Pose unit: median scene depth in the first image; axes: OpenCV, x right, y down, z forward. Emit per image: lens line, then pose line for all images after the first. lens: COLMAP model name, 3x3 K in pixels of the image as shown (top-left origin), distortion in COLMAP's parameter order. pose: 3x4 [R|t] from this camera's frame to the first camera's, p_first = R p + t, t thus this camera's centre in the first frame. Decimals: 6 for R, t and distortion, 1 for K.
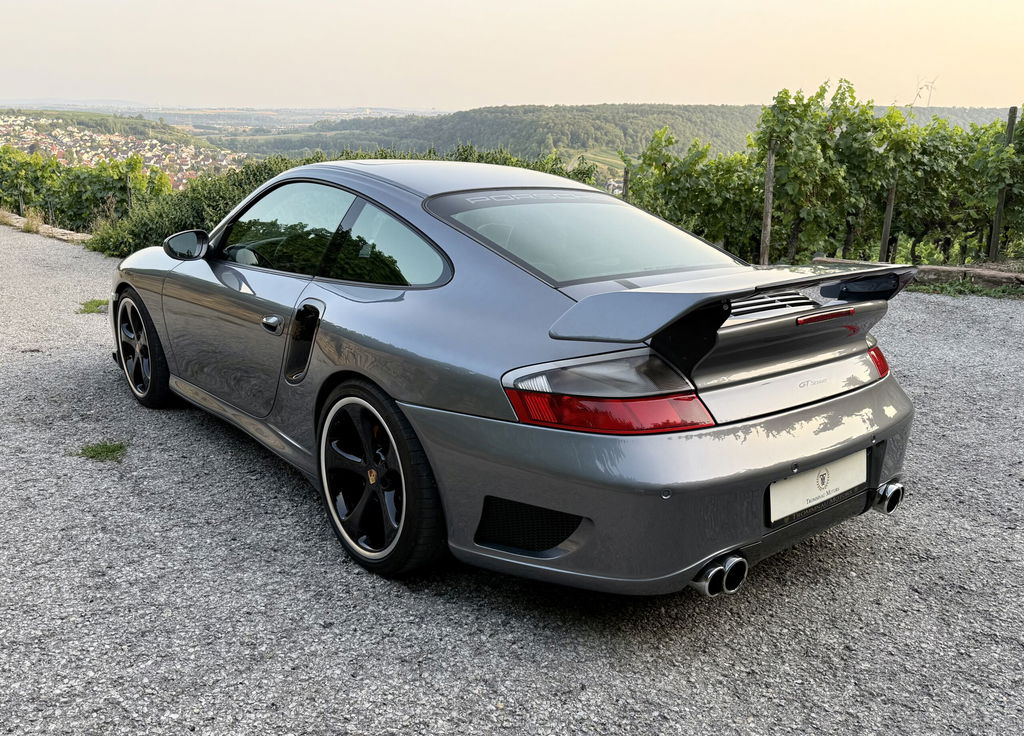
lens RADIAL K [[866.0, 0, 512.2], [0, 866.0, 373.7], [0, 0, 1]] dist [0.019860, -0.015484]
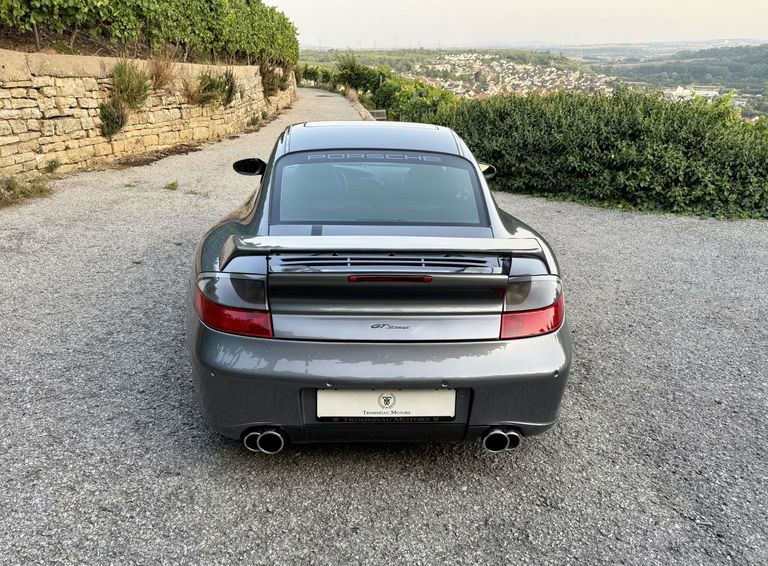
lens RADIAL K [[593.8, 0, 381.5], [0, 593.8, 277.7], [0, 0, 1]] dist [0.031023, -0.013383]
pose [[0.798513, 0.195634, -0.569301, 0.771036], [-0.152134, 0.980603, 0.123587, -0.156889], [0.582436, -0.012075, 0.812787, 0.259201]]
